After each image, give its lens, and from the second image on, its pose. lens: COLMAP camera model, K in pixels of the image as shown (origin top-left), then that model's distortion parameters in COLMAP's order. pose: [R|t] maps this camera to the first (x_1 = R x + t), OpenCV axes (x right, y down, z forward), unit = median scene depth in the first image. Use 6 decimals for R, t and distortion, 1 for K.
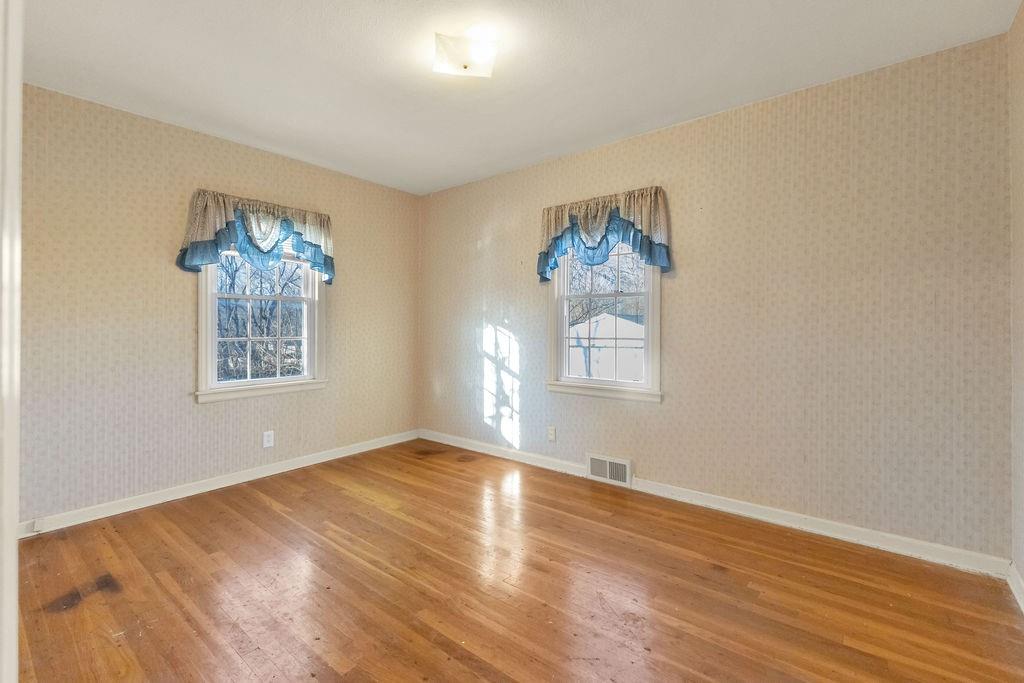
lens RADIAL K [[440.9, 0, 510.9], [0, 440.9, 325.4], [0, 0, 1]] dist [0.000365, -0.000017]
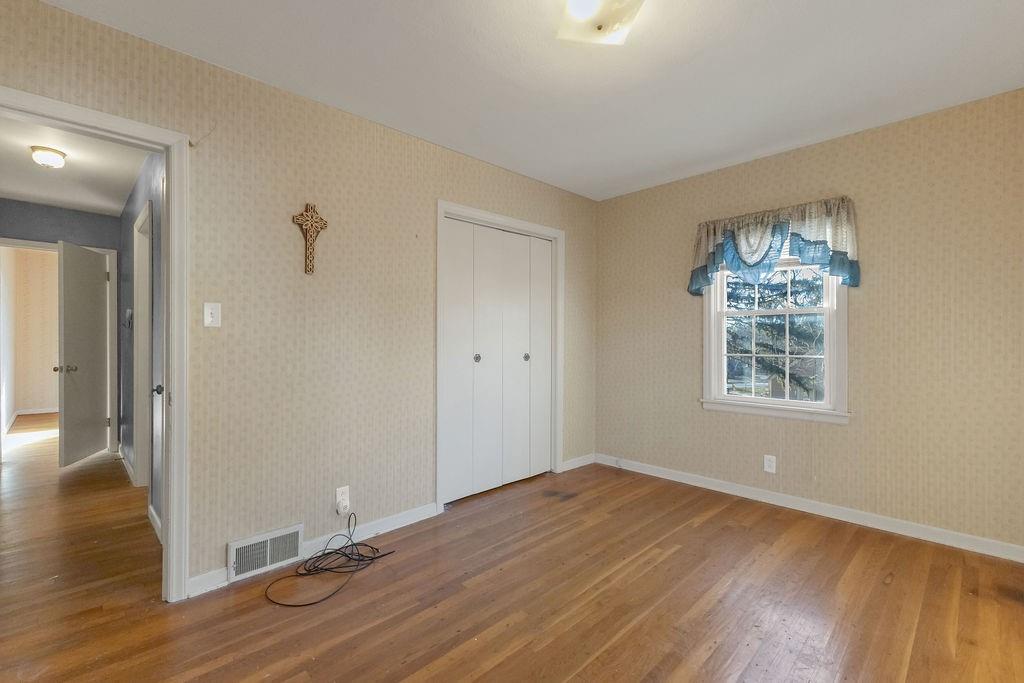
lens RADIAL K [[448.8, 0, 512.0], [0, 448.8, 341.5], [0, 0, 1]] dist [0.000941, 0.000132]
pose [[-0.130765, 0.004440, -0.991403, 0.506970], [0.001089, 0.999990, 0.004335, -0.006070], [0.991413, -0.000513, -0.130769, 0.643937]]
